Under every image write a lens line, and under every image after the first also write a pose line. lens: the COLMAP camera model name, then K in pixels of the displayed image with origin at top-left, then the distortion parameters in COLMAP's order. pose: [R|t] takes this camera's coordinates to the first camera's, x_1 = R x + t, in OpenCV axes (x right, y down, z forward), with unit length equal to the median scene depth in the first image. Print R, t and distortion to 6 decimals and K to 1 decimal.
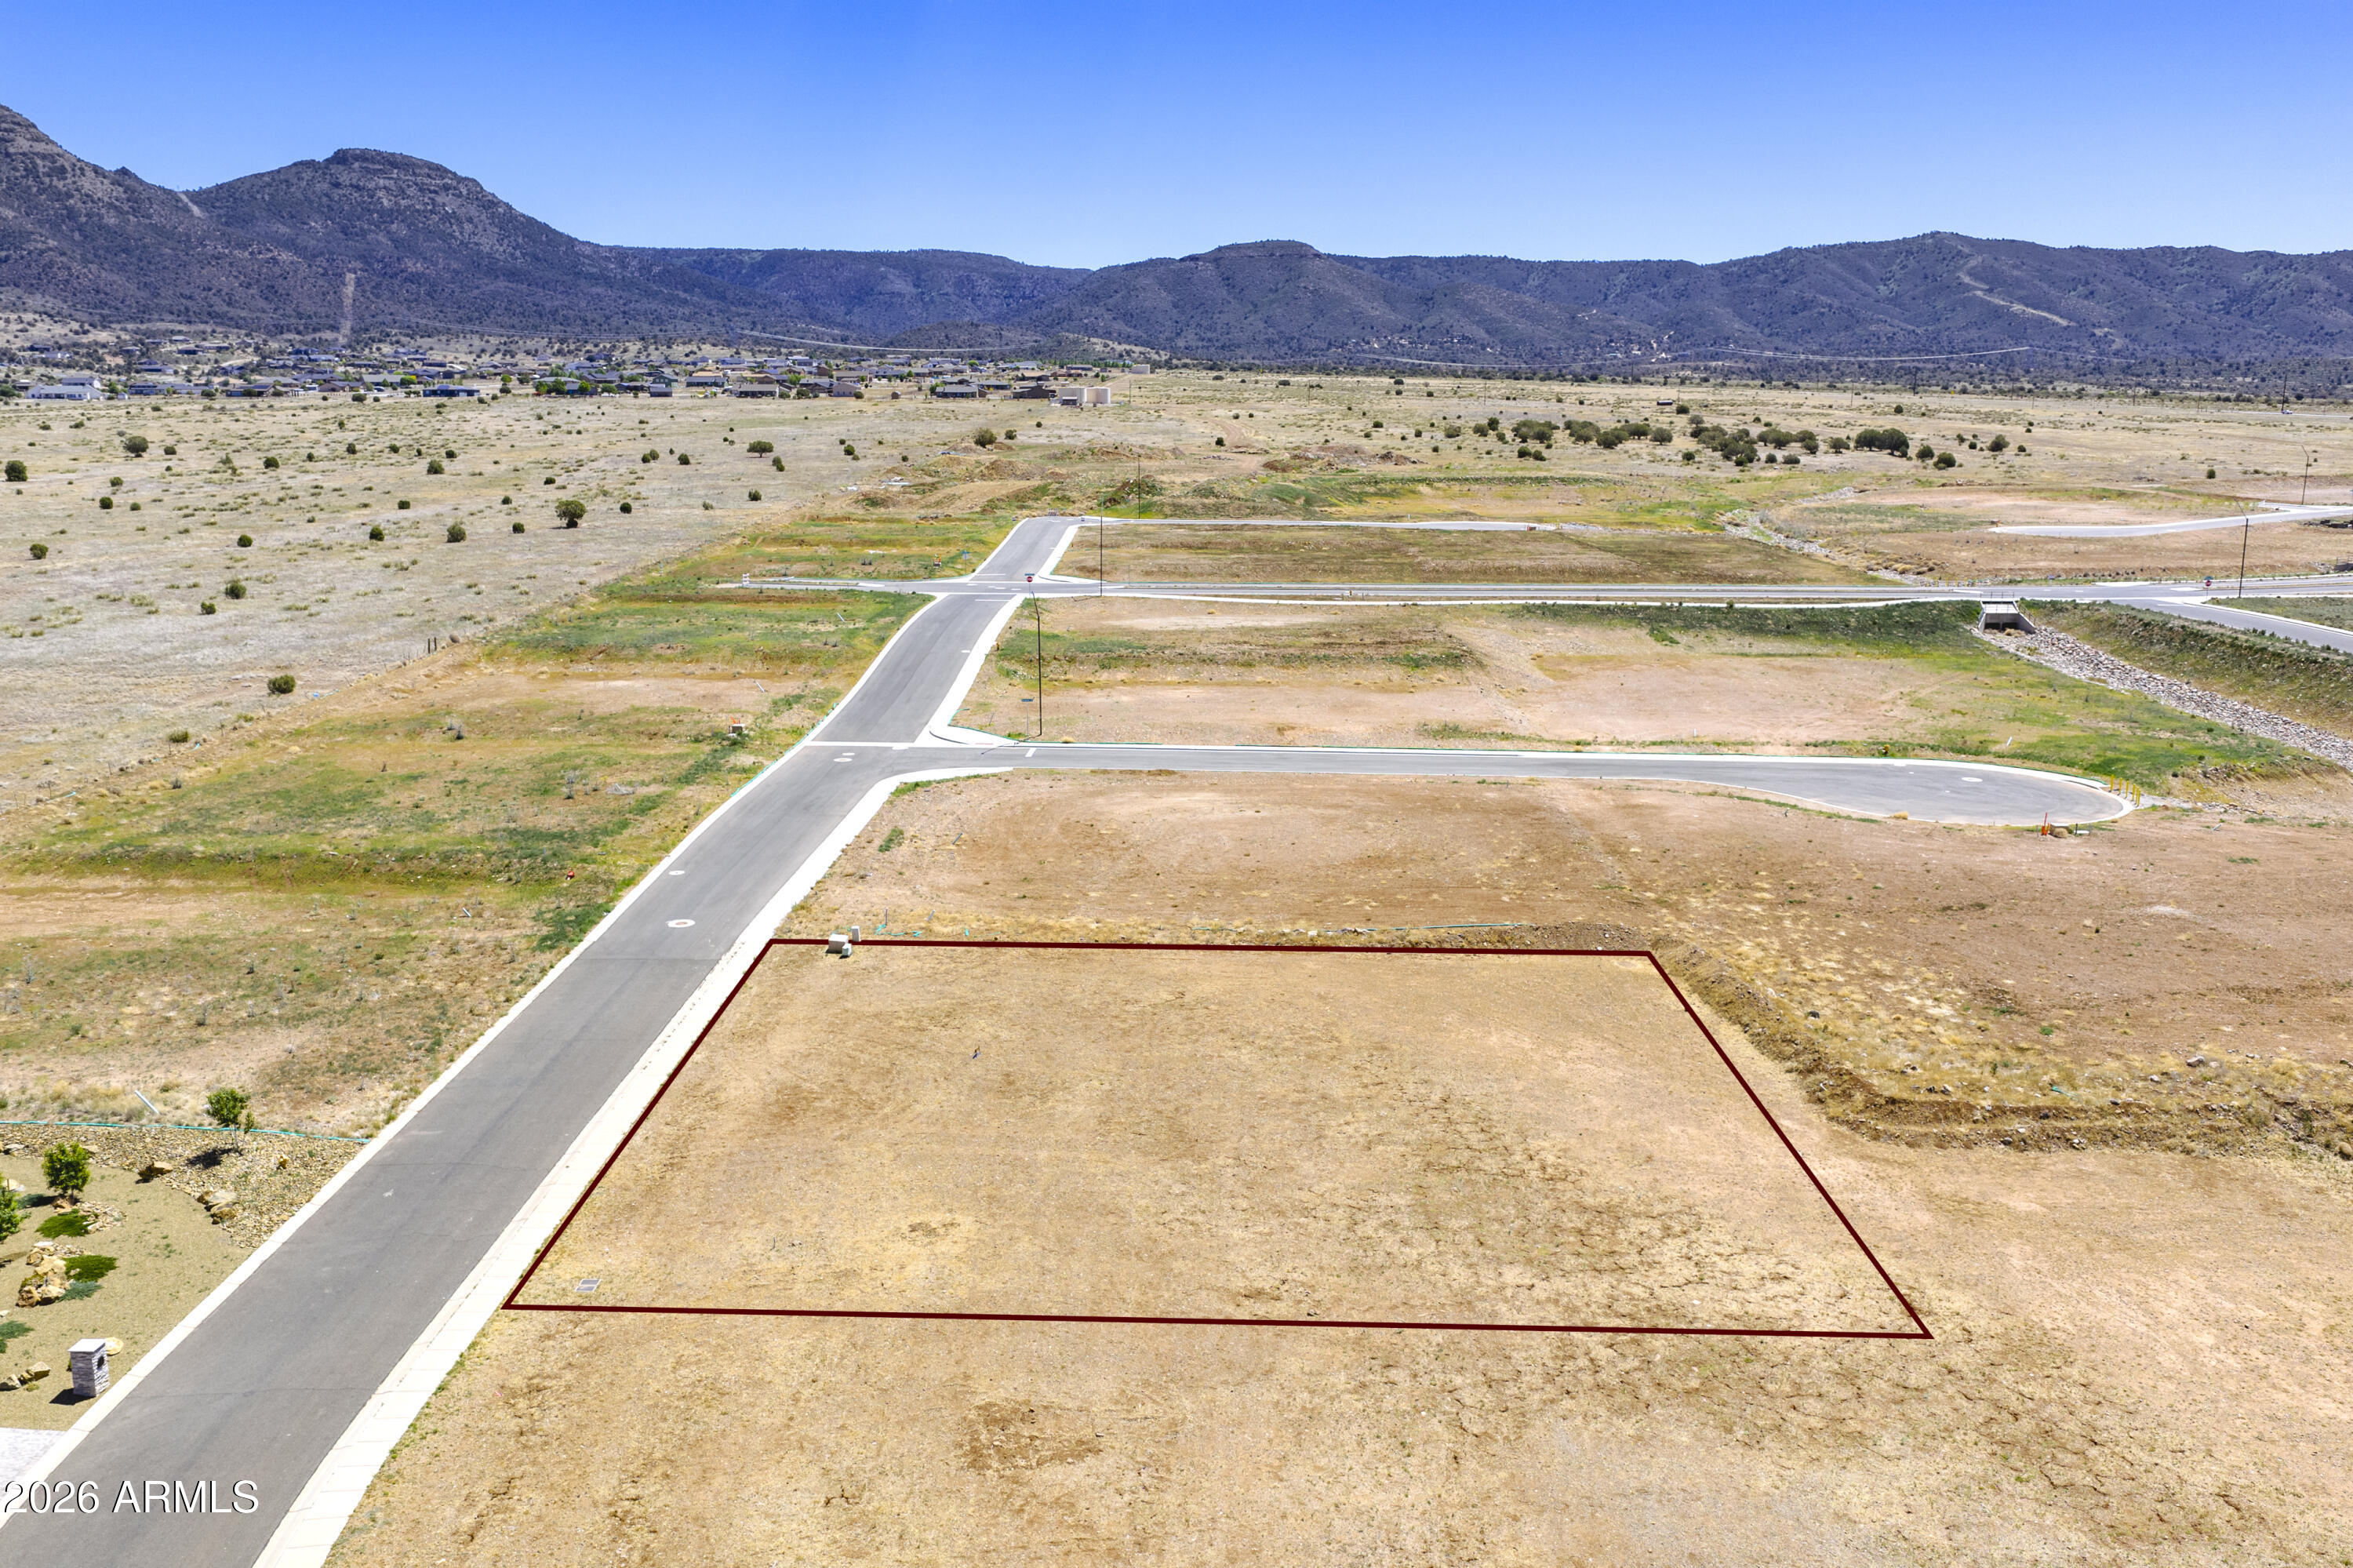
lens RADIAL K [[1947.6, 0, 1180.1], [0, 1947.6, 778.7], [0, 0, 1]] dist [0.024594, -0.049563]
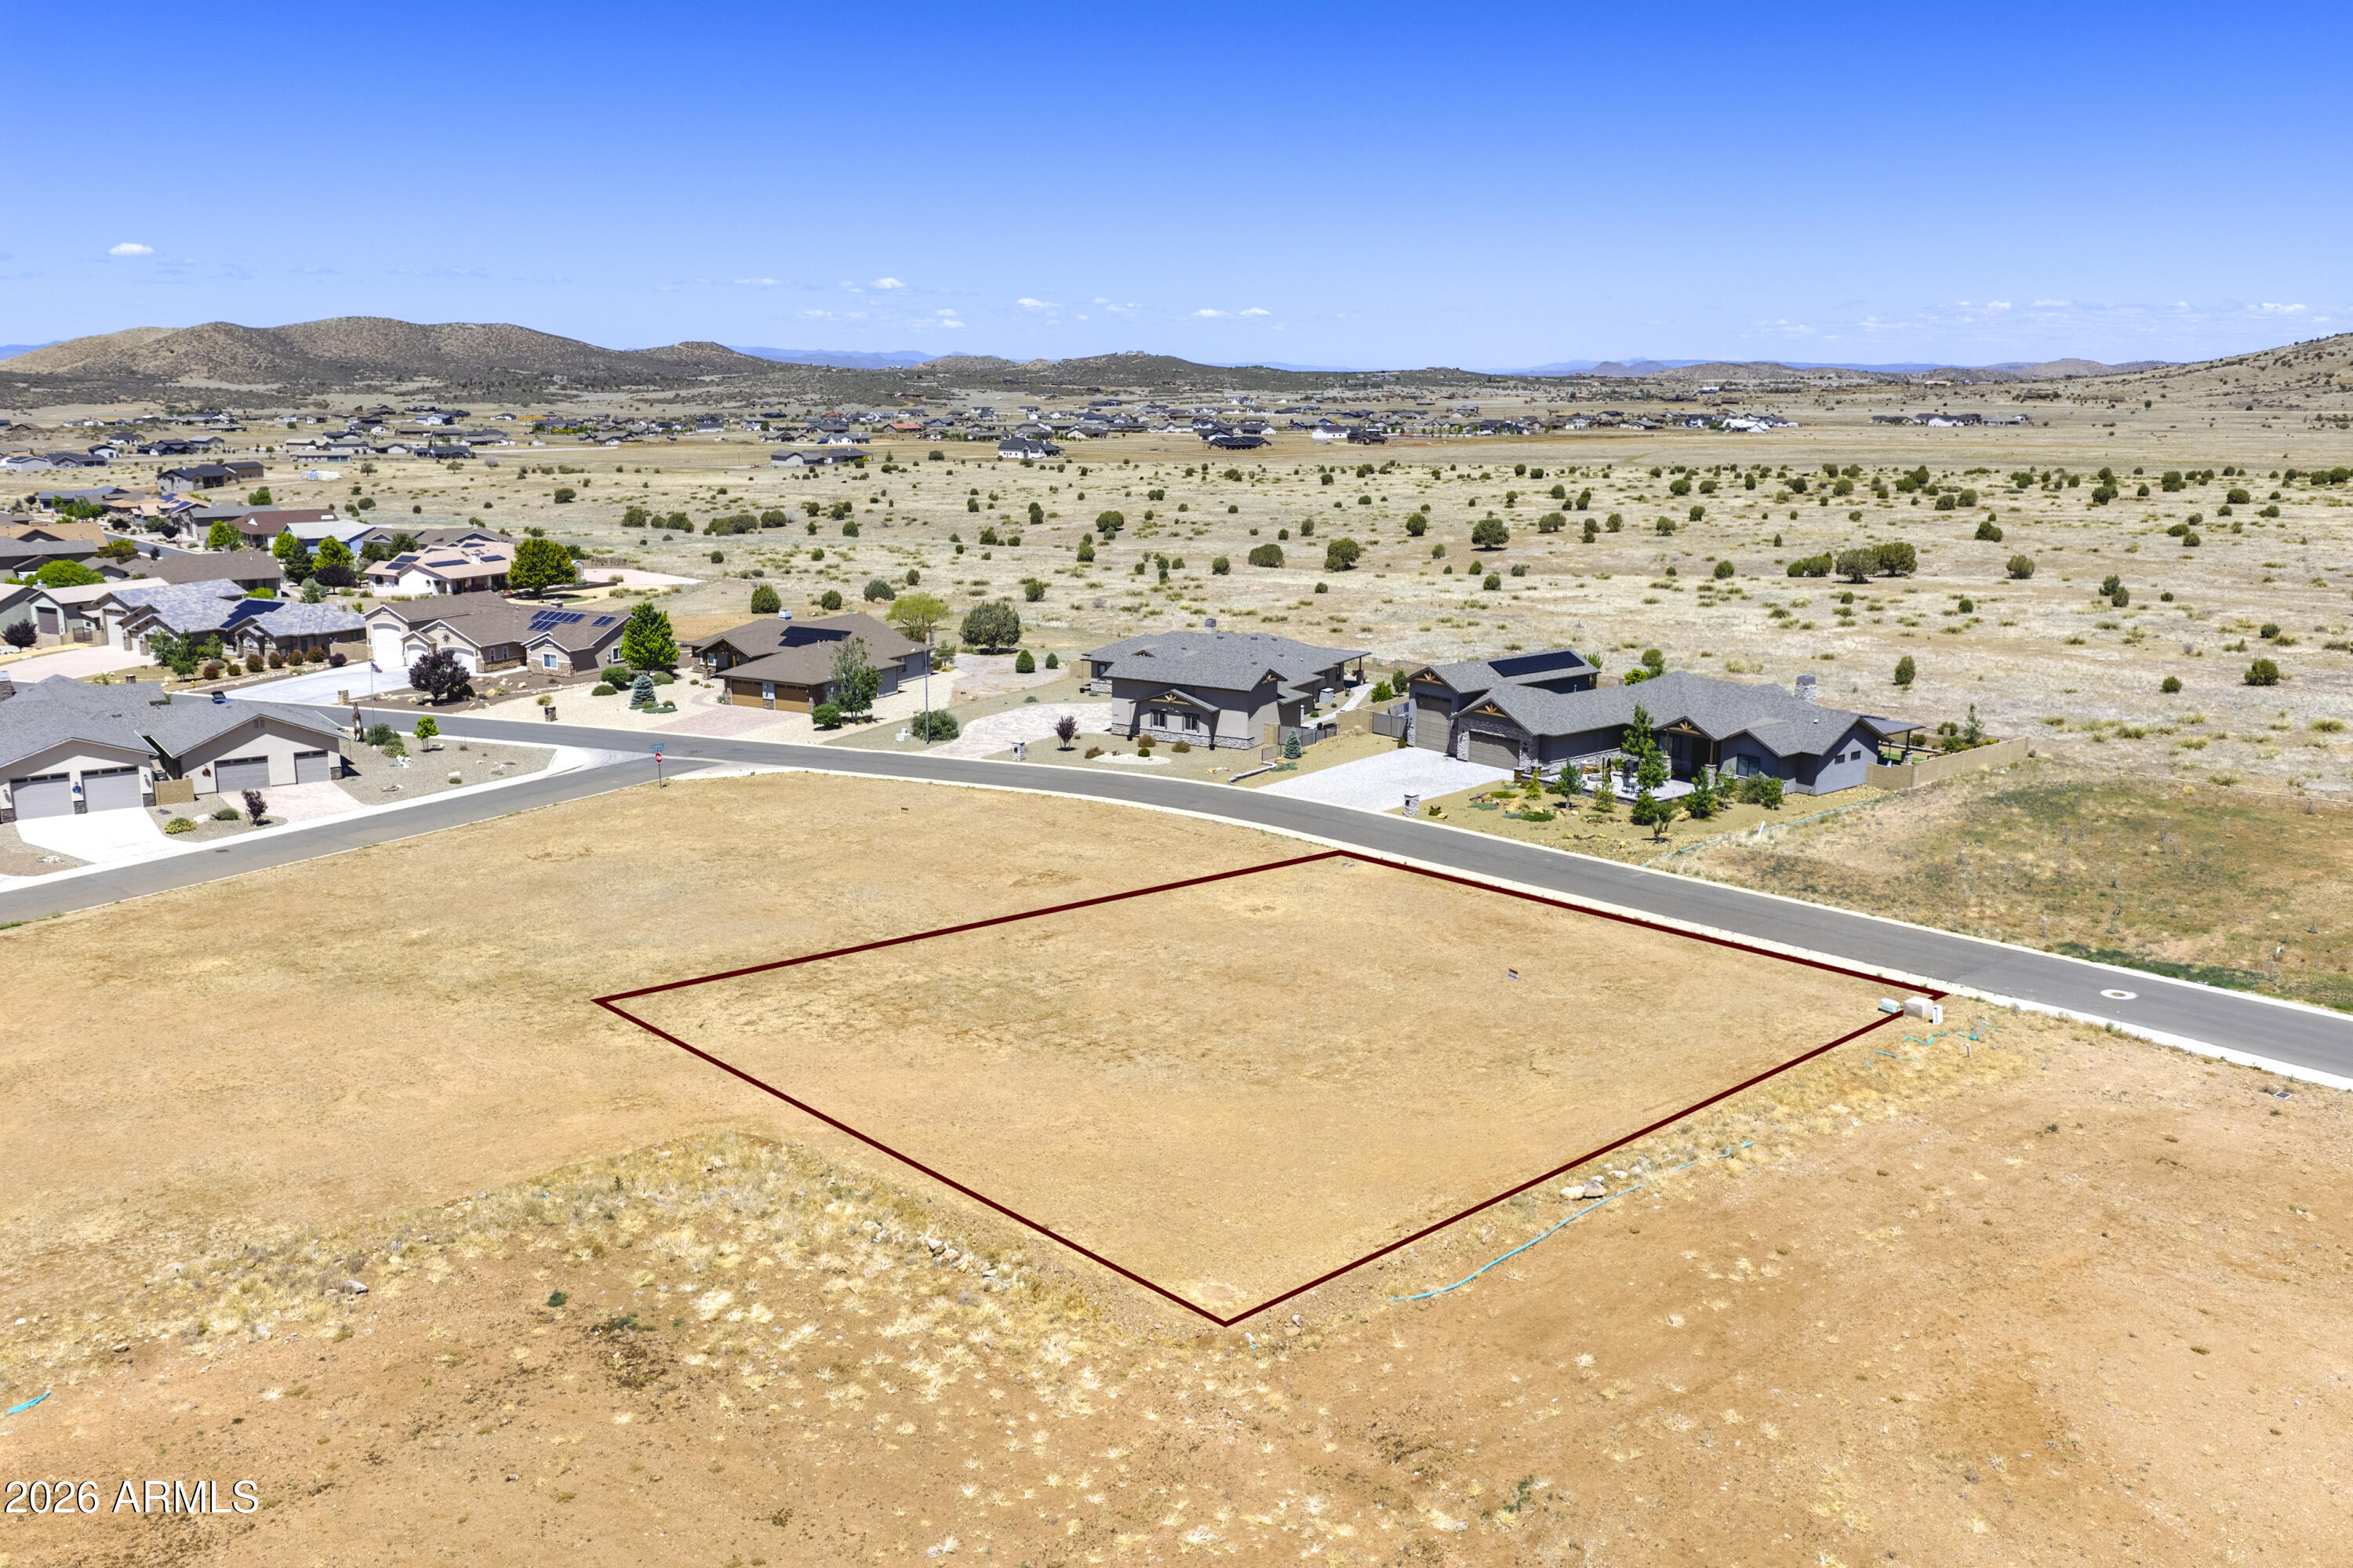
lens RADIAL K [[1947.6, 0, 1180.1], [0, 1947.6, 778.7], [0, 0, 1]] dist [0.024594, -0.049563]
pose [[-0.756117, 0.132305, -0.640923, 0.113901], [-0.131594, 0.928610, 0.346938, -0.049515], [0.641070, 0.346668, -0.684727, 0.254110]]
